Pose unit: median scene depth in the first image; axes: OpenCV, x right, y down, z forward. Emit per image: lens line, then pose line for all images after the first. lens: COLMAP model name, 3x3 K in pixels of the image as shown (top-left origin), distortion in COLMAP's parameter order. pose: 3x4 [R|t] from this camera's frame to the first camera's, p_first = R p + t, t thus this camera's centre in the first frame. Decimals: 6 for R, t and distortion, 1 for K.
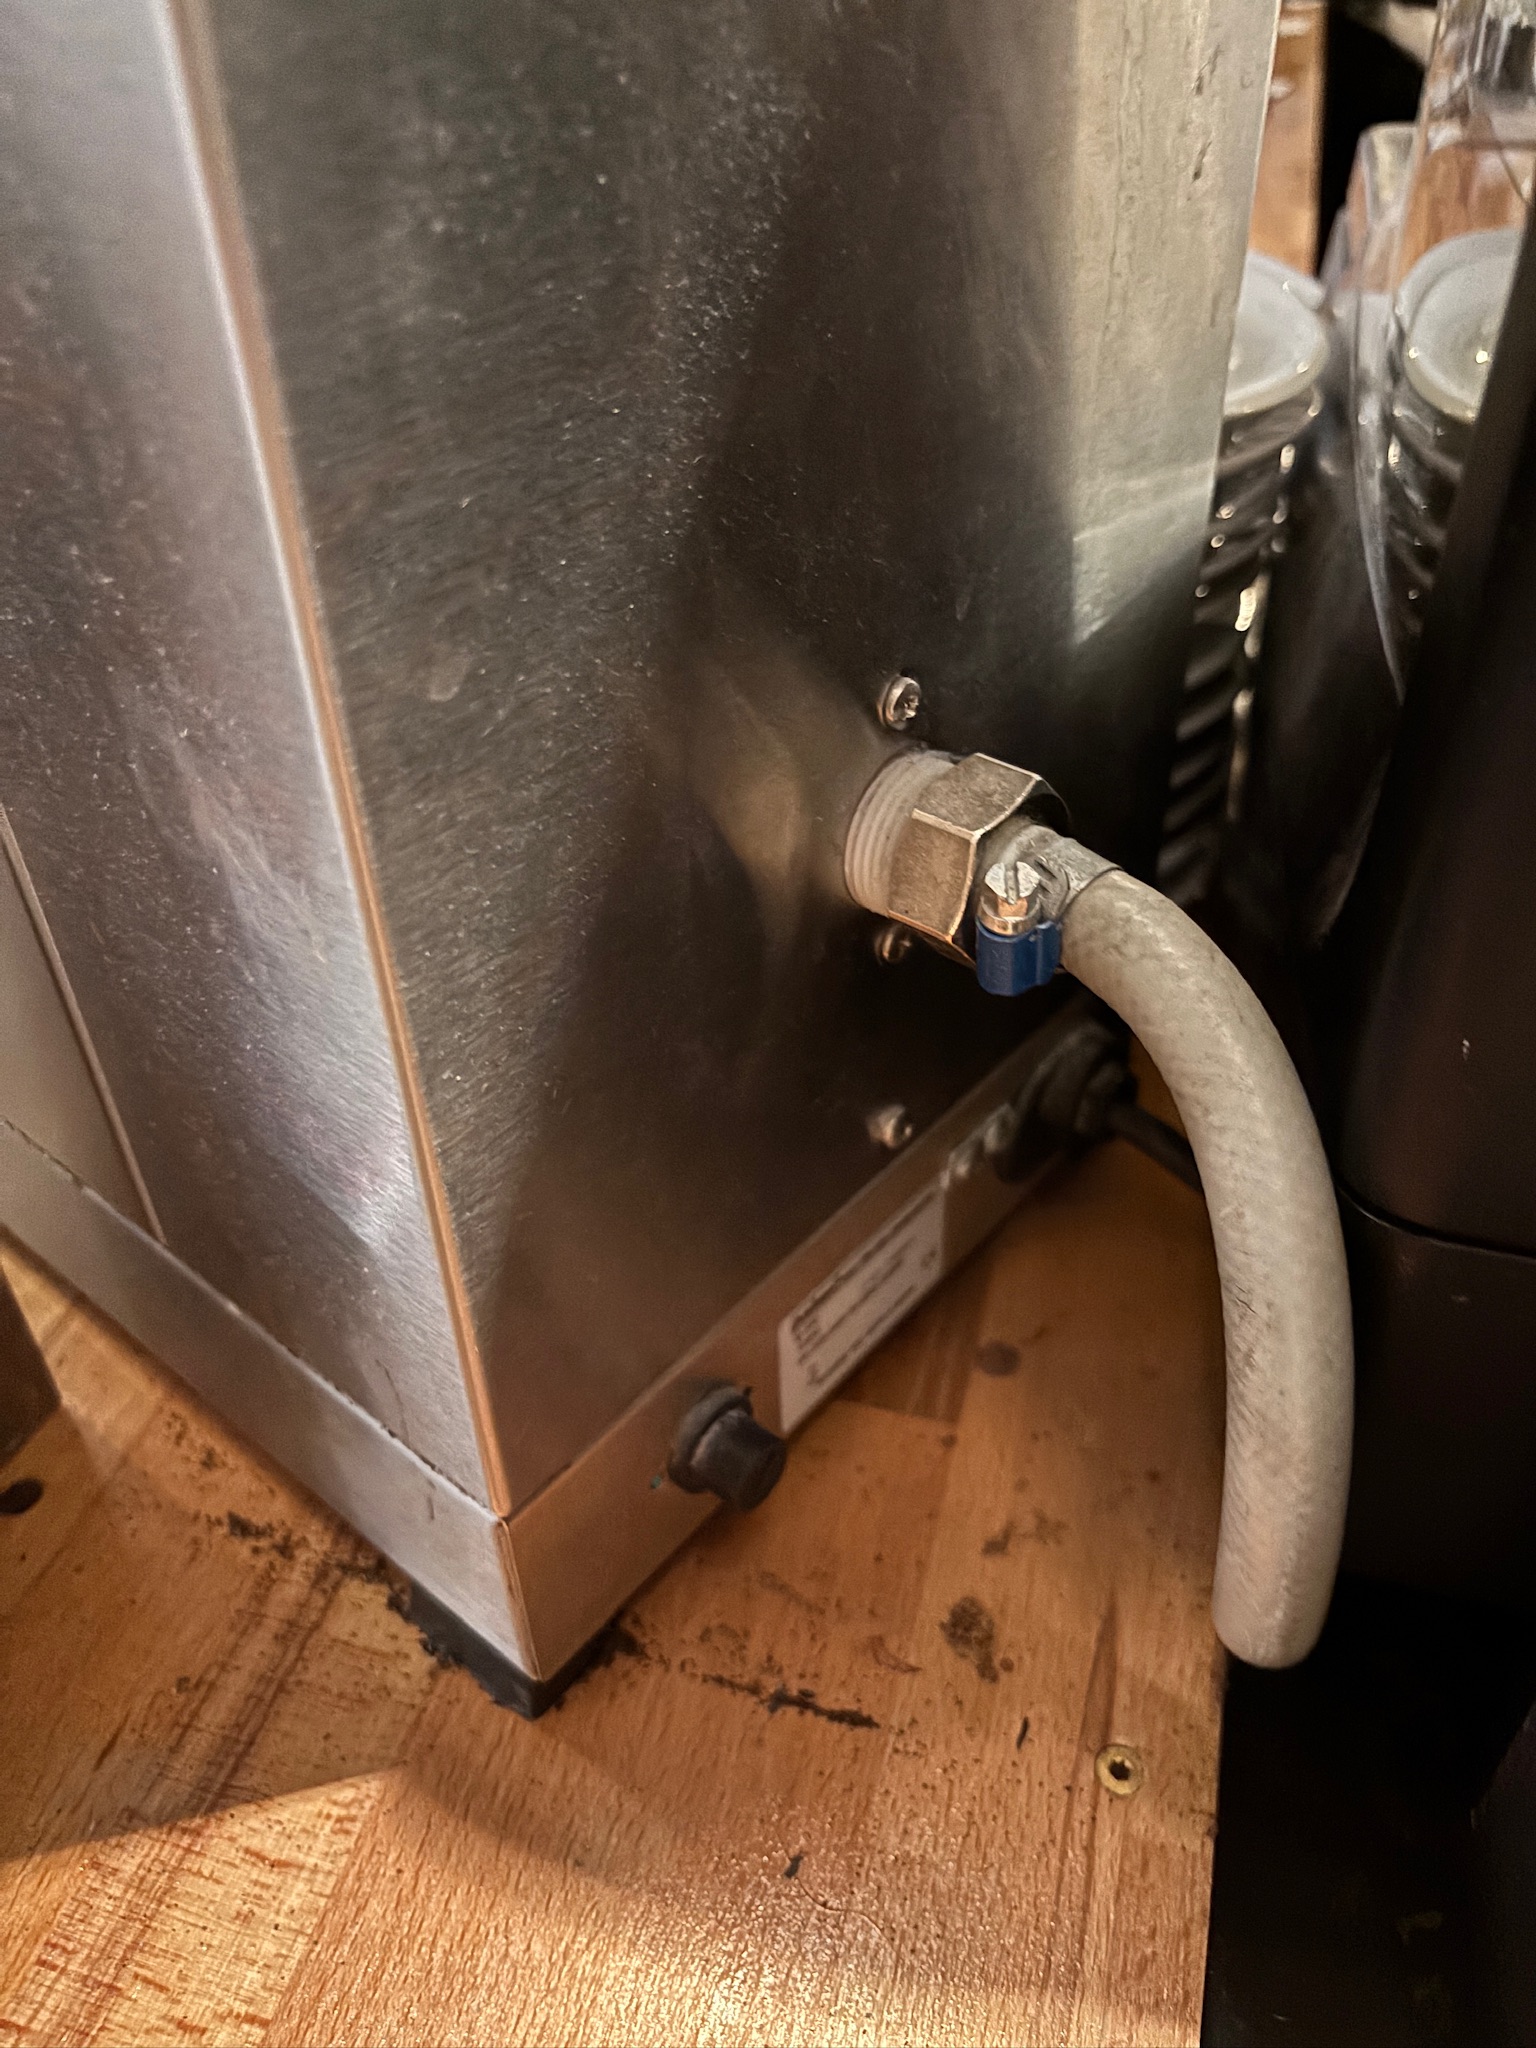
lens RADIAL K [[1558.8, 0, 768.0], [0, 1558.8, 1024.0], [0, 0, 1]] dist [0.028739, -0.042246]
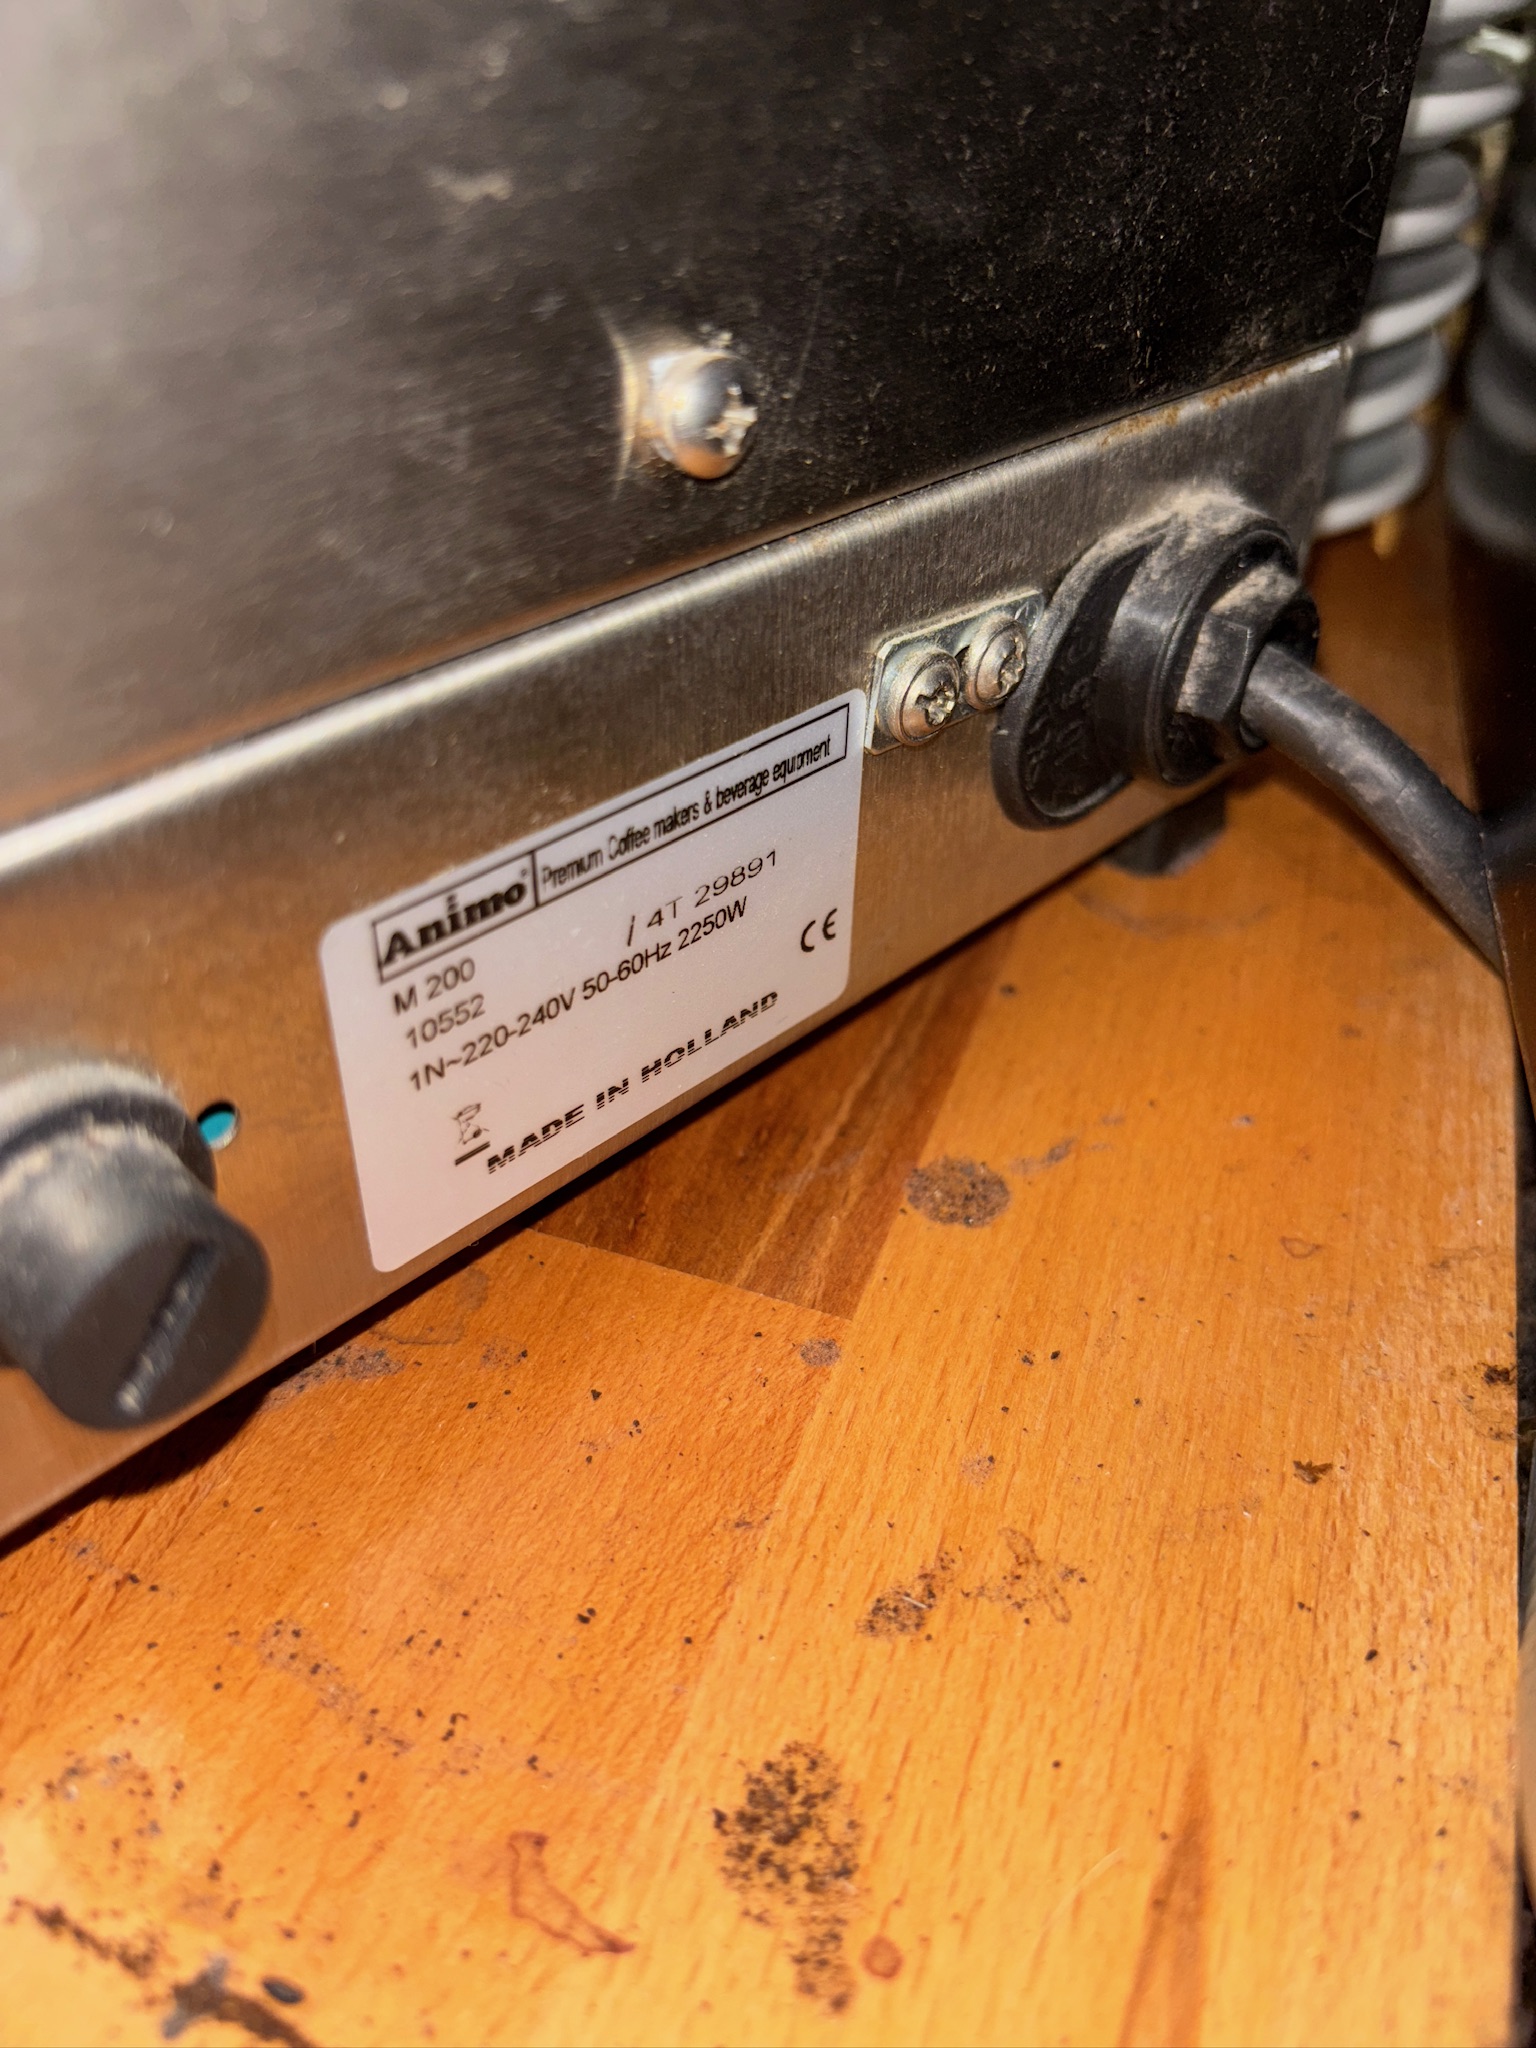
lens RADIAL K [[1581.1, 0, 765.1], [0, 1581.1, 1073.3], [0, 0, 1]] dist [0.072448, -0.153410]
pose [[0.996150, 0.086617, -0.013551, 0.110805], [-0.086323, 0.996046, 0.020997, 0.203191], [0.015316, -0.019746, 0.999688, 0.630926]]
